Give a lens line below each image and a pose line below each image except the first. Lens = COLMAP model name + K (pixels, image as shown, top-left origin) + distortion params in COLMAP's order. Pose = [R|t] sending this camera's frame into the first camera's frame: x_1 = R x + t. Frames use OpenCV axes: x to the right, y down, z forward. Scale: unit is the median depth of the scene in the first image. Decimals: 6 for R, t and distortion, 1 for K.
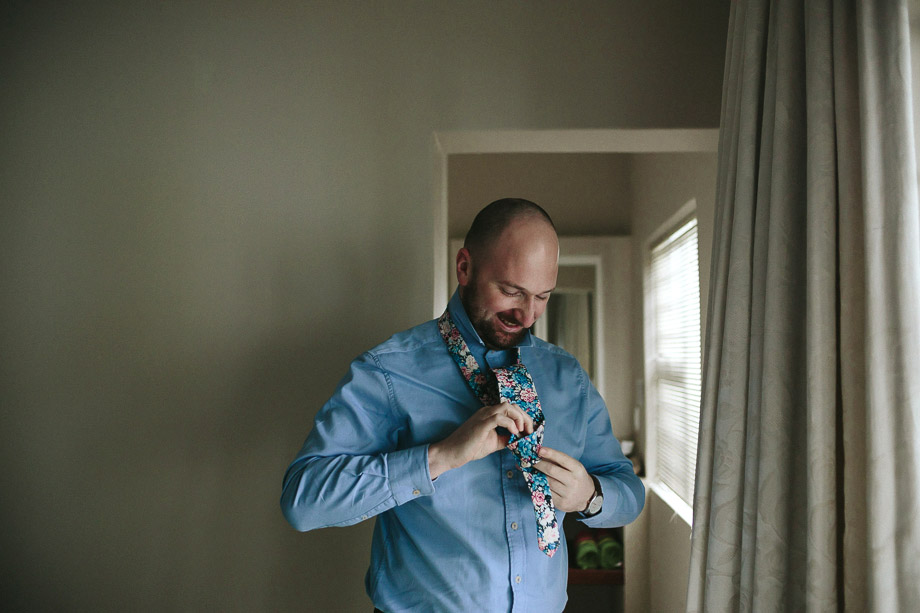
lens RADIAL K [[918.5, 0, 460.0], [0, 918.5, 305.0], [0, 0, 1]] dist [0.002814, 0.000000]
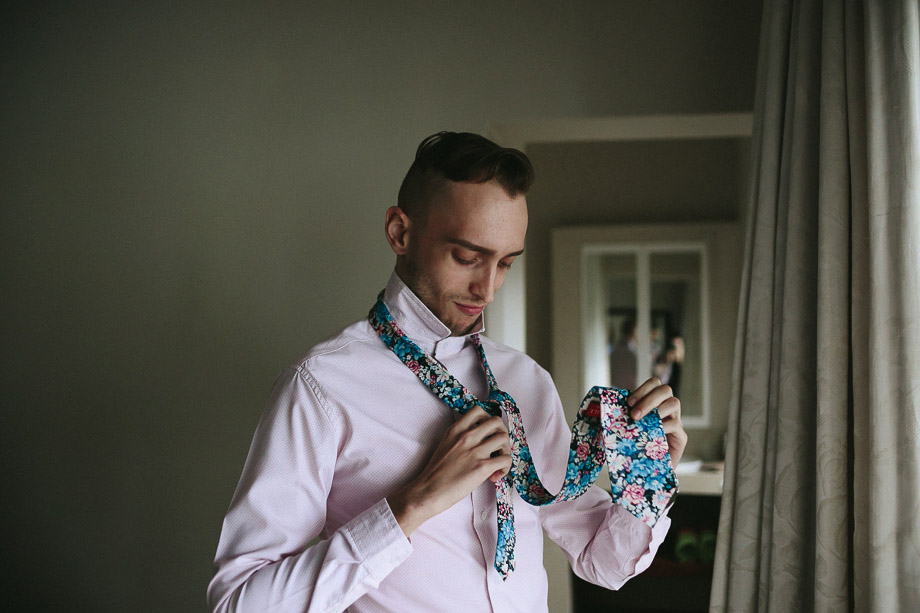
lens RADIAL K [[918.5, 0, 460.5], [0, 918.5, 309.1], [0, 0, 1]] dist [0.002814, 0.000000]
pose [[0.992354, -0.001711, -0.123414, 0.114406], [0.003824, 0.999850, 0.016882, -0.002344], [0.123366, -0.017225, 0.992212, -0.008497]]
